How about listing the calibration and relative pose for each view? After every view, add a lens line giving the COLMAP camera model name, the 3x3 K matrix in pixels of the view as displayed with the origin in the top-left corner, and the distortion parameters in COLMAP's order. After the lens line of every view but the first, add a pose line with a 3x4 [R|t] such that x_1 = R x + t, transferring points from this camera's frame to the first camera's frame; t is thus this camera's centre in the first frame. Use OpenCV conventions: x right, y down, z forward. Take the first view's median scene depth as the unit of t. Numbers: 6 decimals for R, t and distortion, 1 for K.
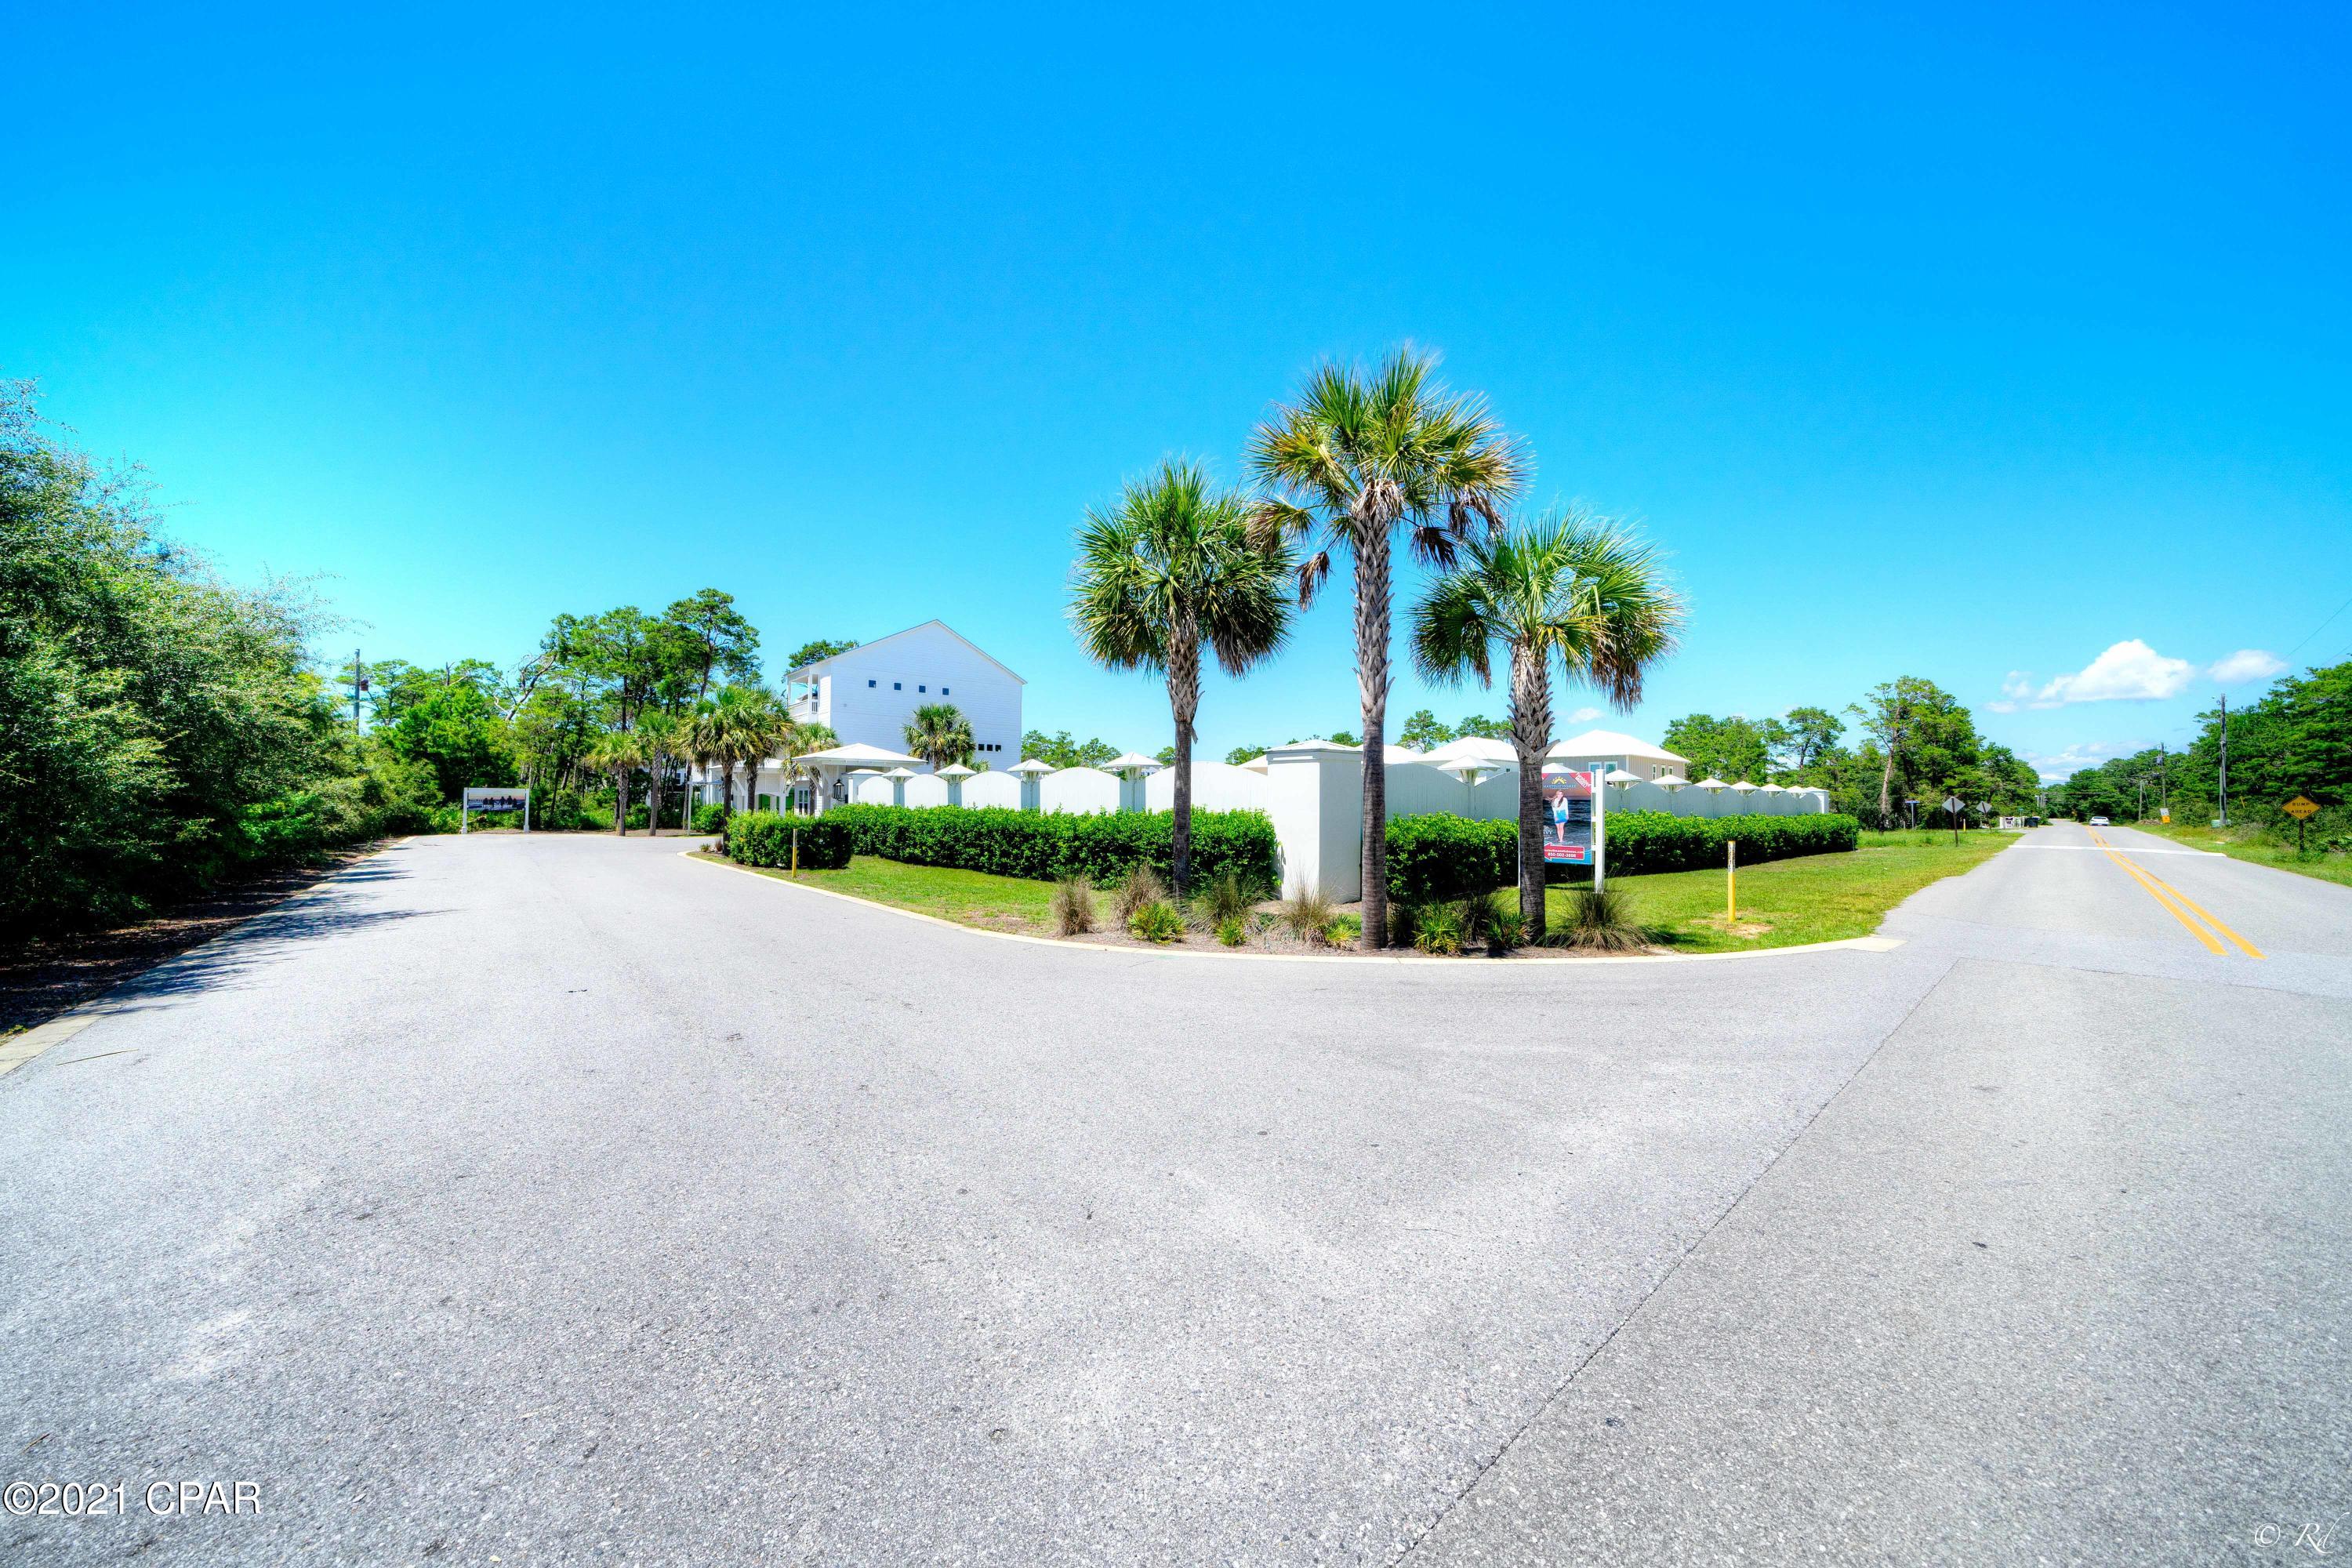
lens RADIAL K [[806.8, 0, 1176.0], [0, 806.8, 784.0], [0, 0, 1]] dist [-0.000720, 0.000138]
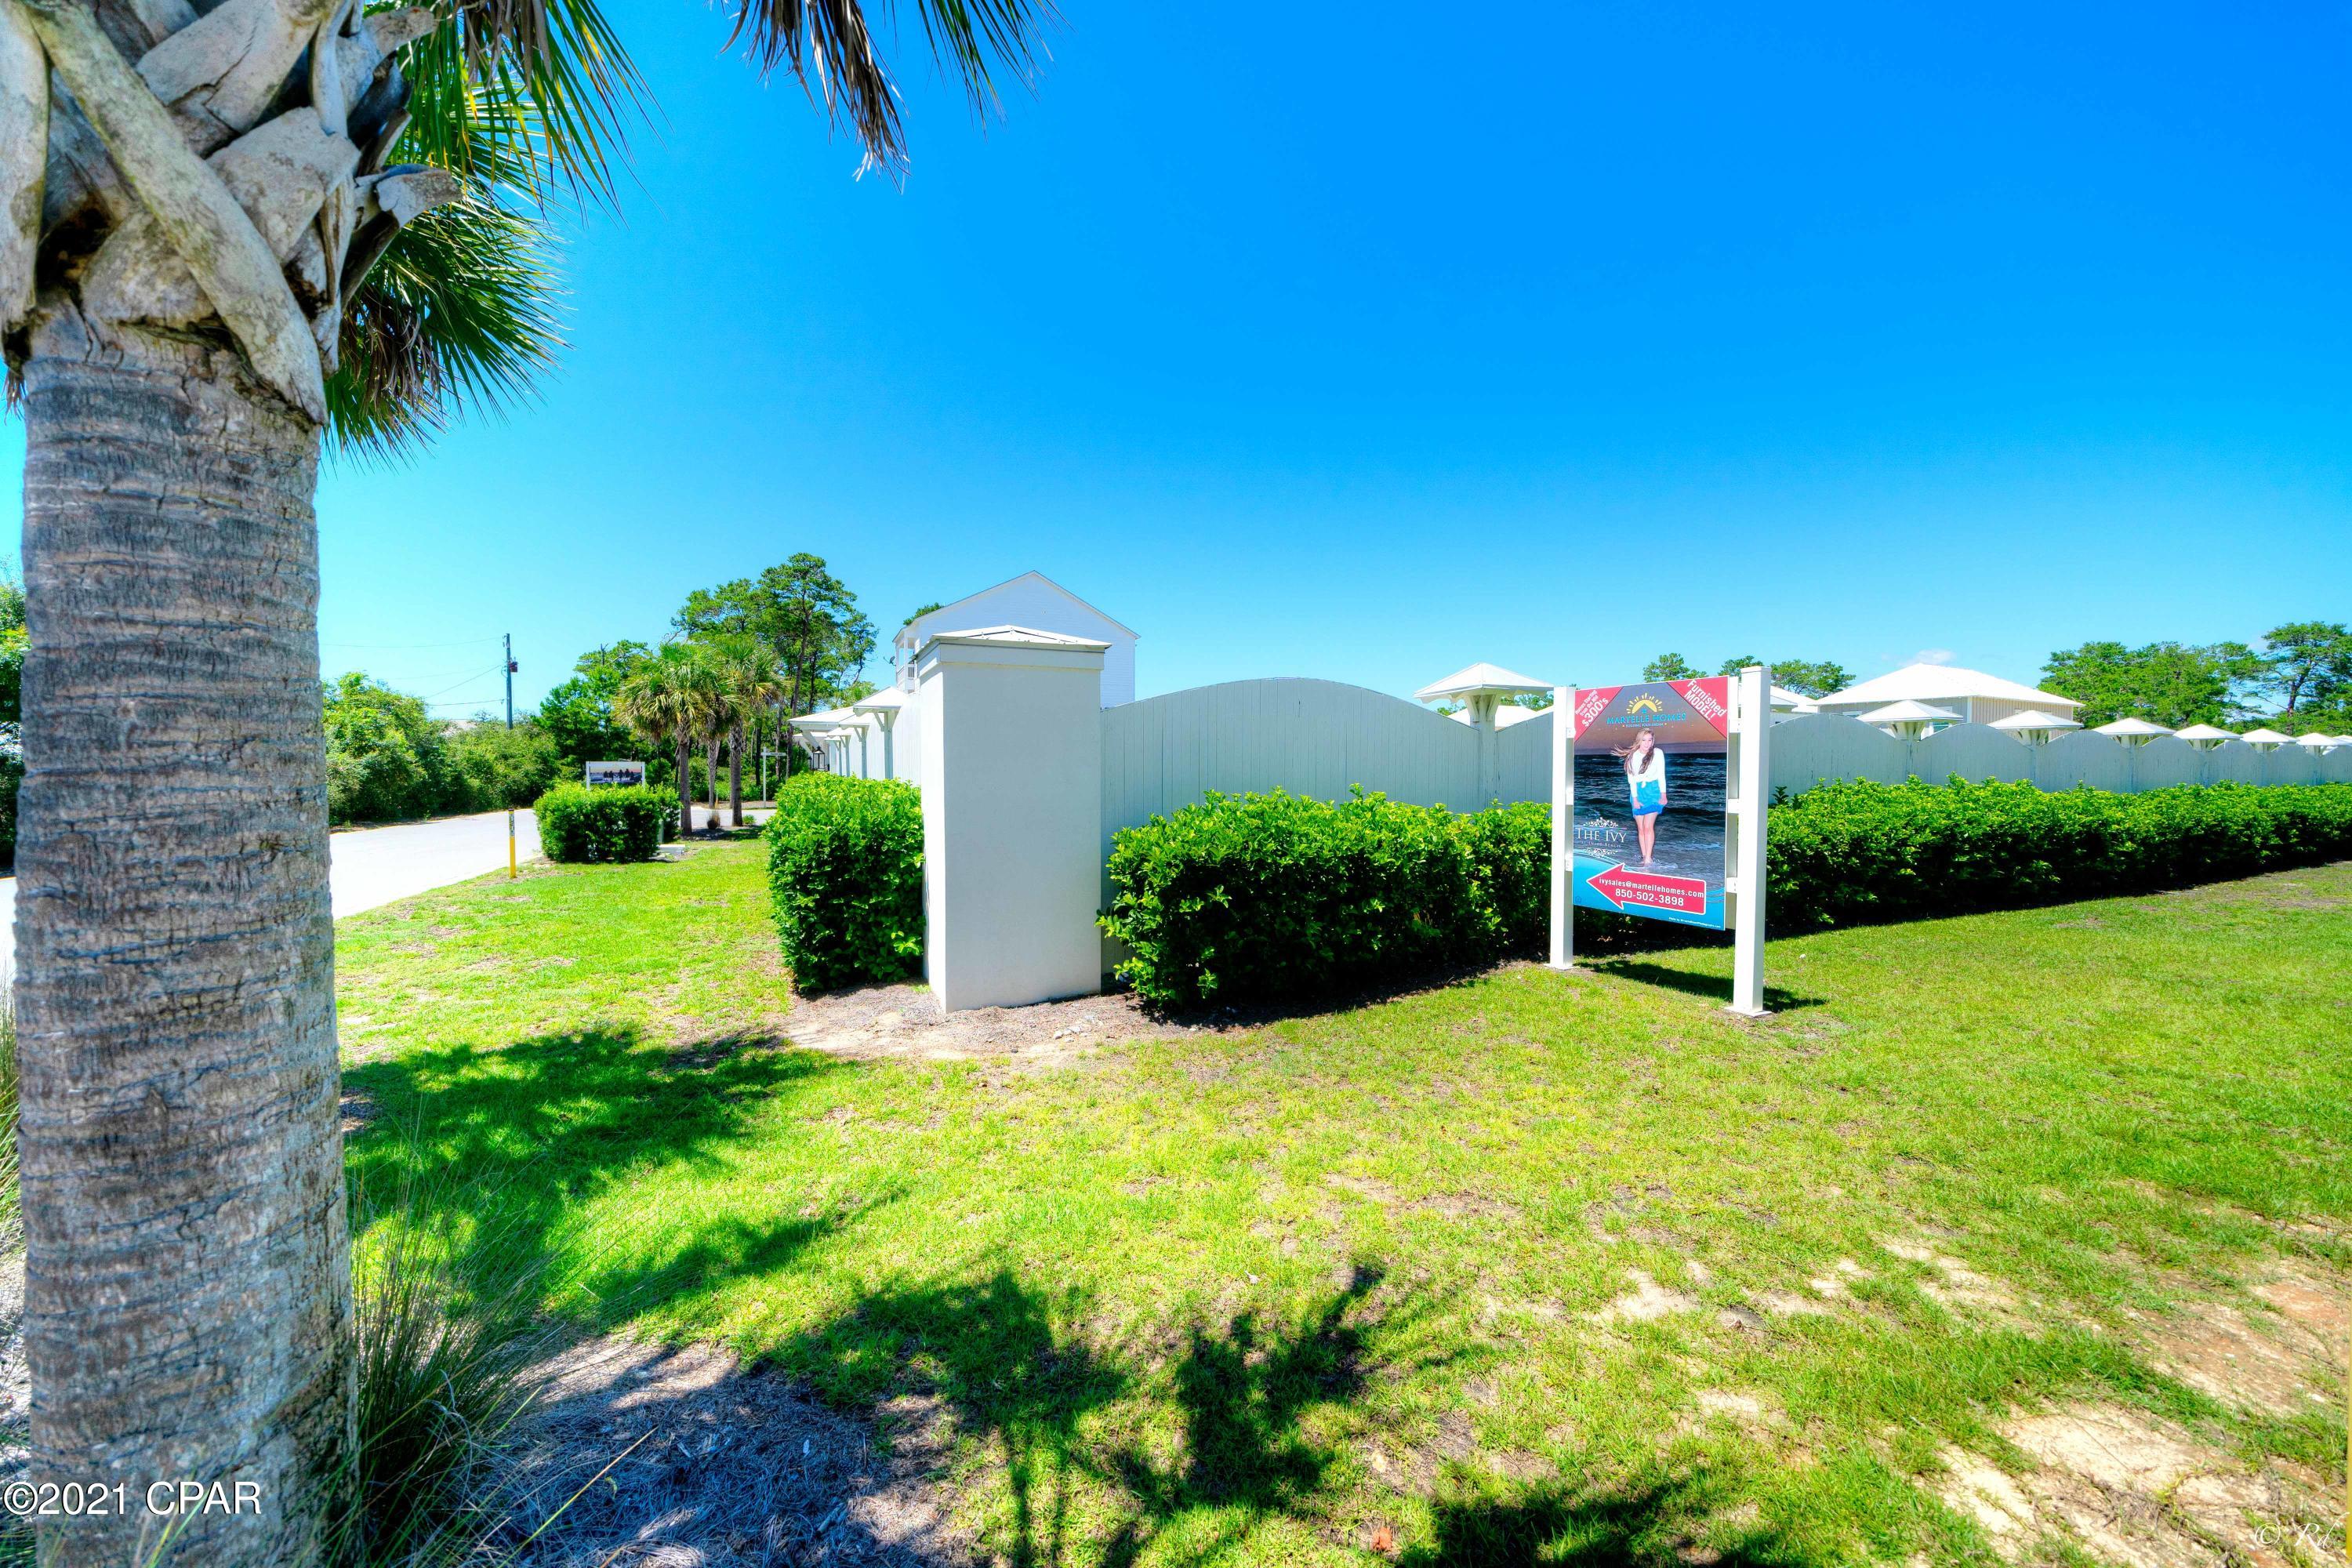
lens RADIAL K [[806.8, 0, 1176.0], [0, 806.8, 784.0], [0, 0, 1]] dist [-0.000720, 0.000138]
pose [[0.962177, -0.002839, -0.272410, 0.122014], [0.013225, 0.999253, 0.036300, 0.005629], [0.272103, -0.038530, 0.961496, 0.189769]]
